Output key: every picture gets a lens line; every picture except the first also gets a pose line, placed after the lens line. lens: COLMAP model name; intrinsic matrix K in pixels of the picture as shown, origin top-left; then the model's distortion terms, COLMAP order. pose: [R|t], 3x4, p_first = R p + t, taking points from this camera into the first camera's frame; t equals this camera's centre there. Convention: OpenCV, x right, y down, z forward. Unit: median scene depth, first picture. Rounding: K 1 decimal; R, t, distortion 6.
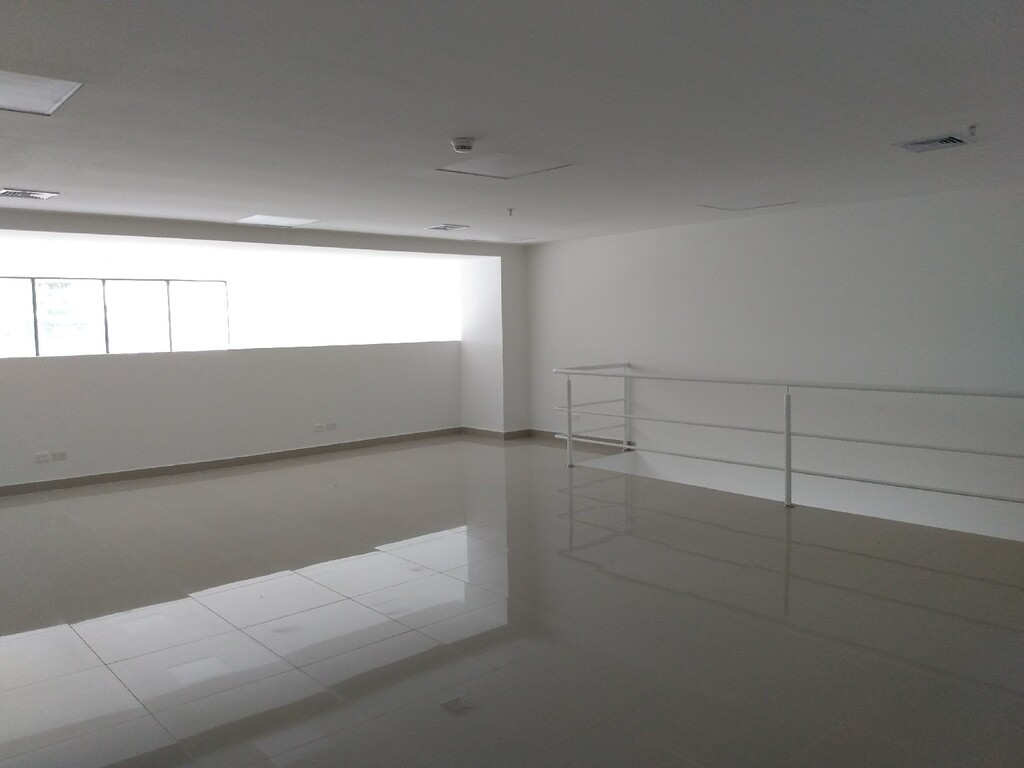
lens RADIAL K [[799.0, 0, 512.0], [0, 799.0, 384.0], [0, 0, 1]] dist [0.151401, -0.251488]
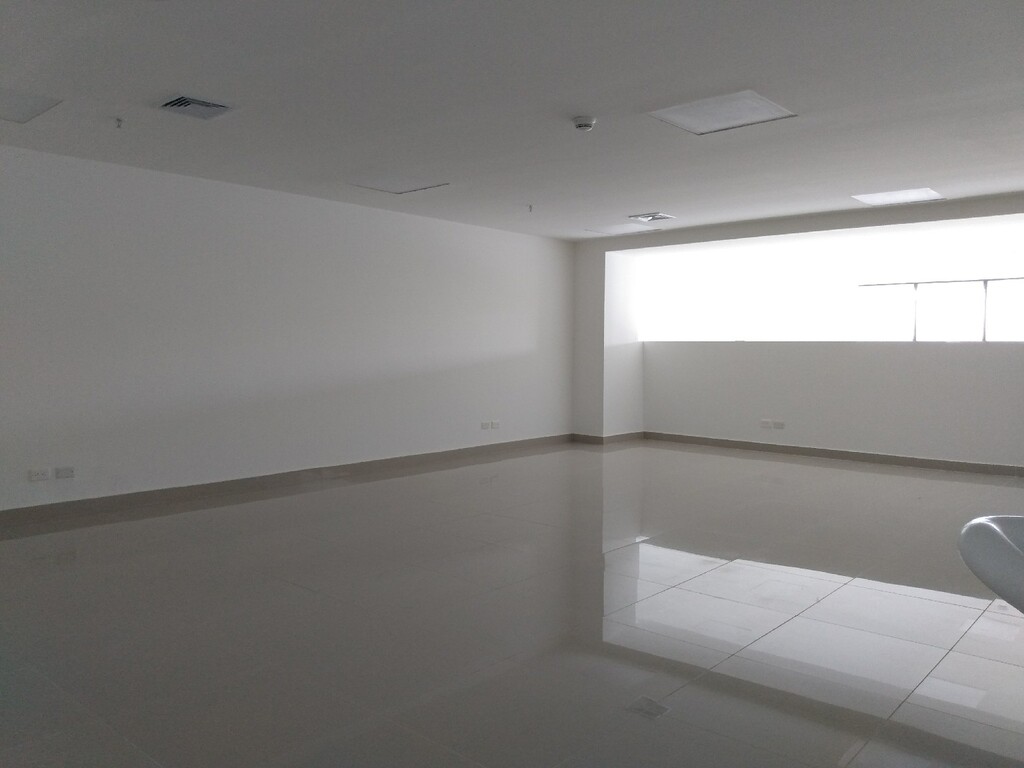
lens RADIAL K [[799.0, 0, 512.0], [0, 799.0, 384.0], [0, 0, 1]] dist [0.151401, -0.251488]
pose [[0.111146, 0.094878, -0.989265, 0.888644], [-0.066105, 0.993934, 0.087899, -0.077268], [0.991603, 0.055626, 0.116744, 0.768649]]
